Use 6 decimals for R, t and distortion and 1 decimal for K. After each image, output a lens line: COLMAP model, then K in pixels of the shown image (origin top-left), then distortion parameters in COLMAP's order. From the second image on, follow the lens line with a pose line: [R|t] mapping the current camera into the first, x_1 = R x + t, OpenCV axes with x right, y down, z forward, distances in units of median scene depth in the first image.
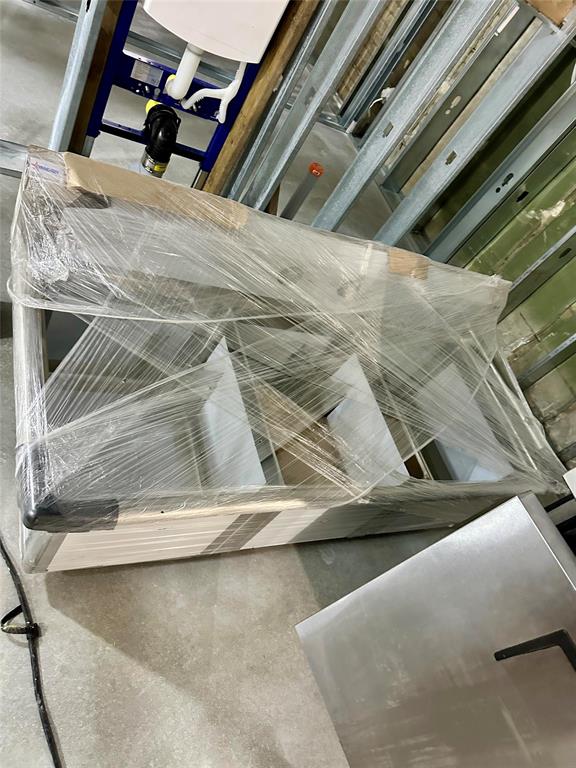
lens RADIAL K [[540.3, 0, 286.2], [0, 540.3, 381.0], [0, 0, 1]] dist [0.099101, -0.103529]
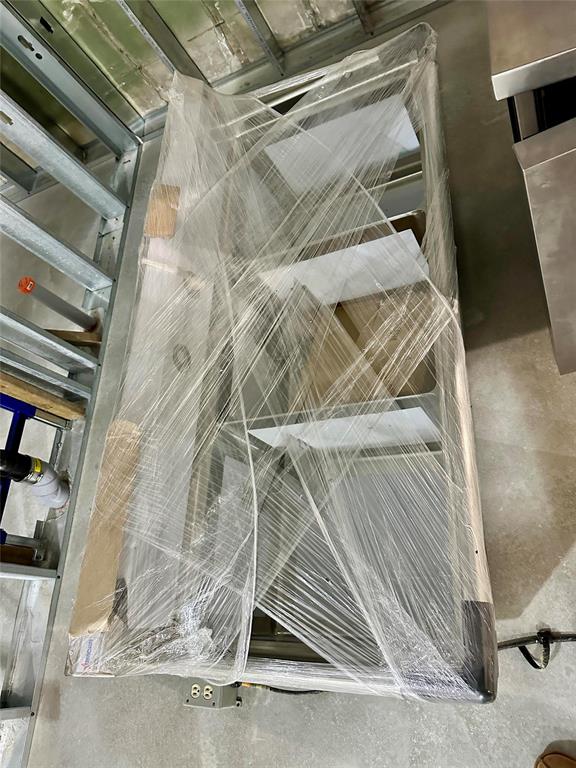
lens RADIAL K [[540.3, 0, 286.2], [0, 540.3, 381.0], [0, 0, 1]] dist [0.099101, -0.103529]
pose [[0.049791, -0.983657, -0.173031, 0.113481], [0.991820, 0.028311, 0.124461, -0.114577], [-0.117529, -0.177812, 0.977021, 0.091423]]
